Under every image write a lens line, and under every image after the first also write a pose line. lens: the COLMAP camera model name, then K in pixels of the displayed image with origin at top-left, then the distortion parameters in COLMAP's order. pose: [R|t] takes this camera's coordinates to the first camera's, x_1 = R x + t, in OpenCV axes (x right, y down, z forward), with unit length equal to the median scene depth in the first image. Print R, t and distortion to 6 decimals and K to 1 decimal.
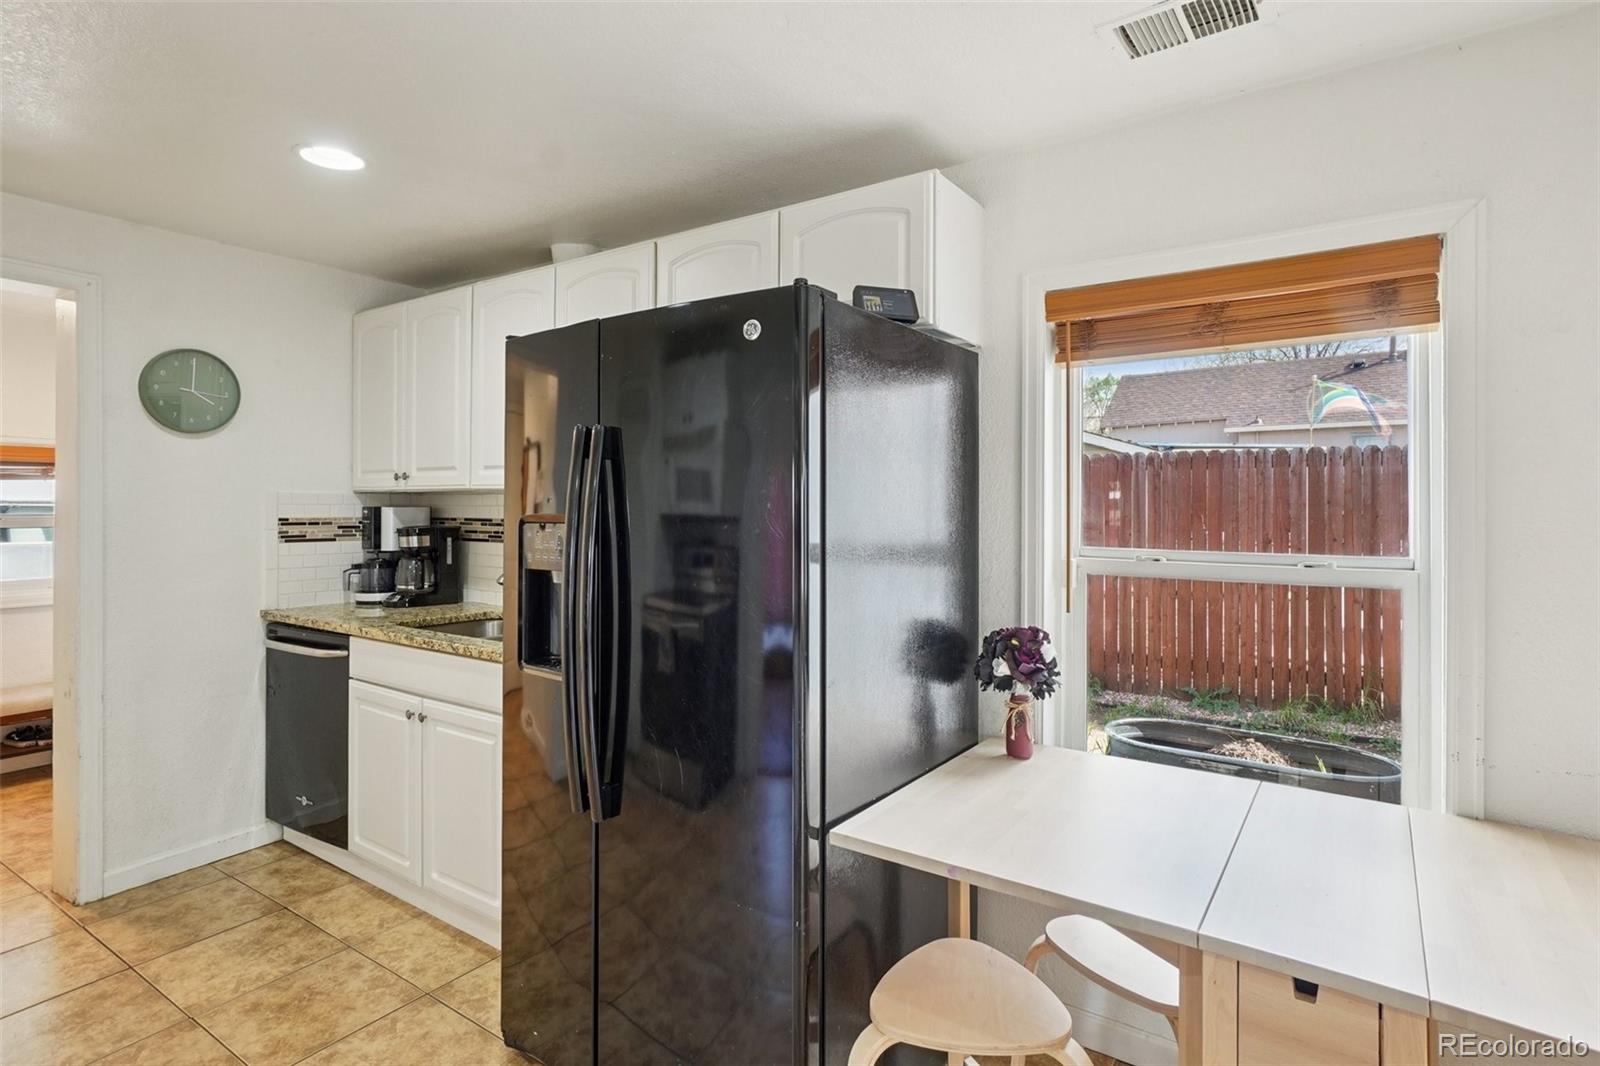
lens RADIAL K [[821.6, 0, 791.6], [0, 821.6, 502.9], [0, 0, 1]] dist [-0.014332, 0.014919]
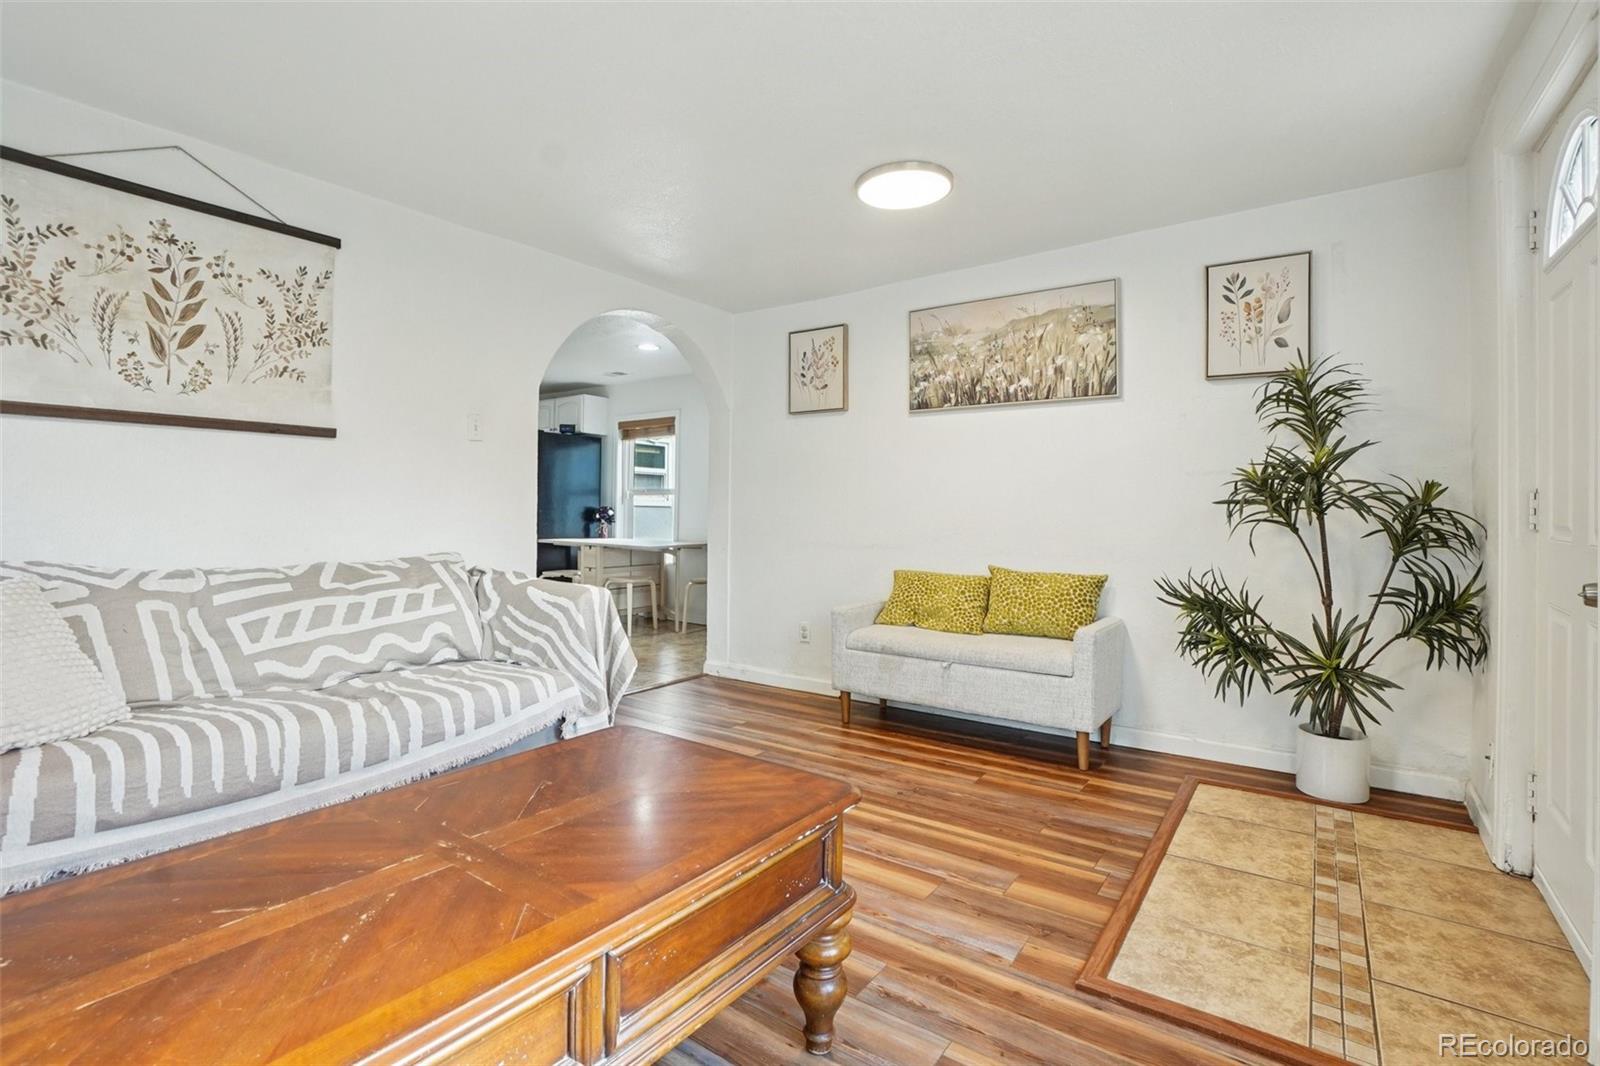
lens RADIAL K [[769.6, 0, 779.2], [0, 769.6, 494.8], [0, 0, 1]] dist [-0.022637, 0.002079]
pose [[0.998661, 0.004690, -0.051516, 0.931721], [-0.005486, 0.999867, -0.015338, 0.102955], [0.051437, 0.015600, 0.998554, -1.912305]]
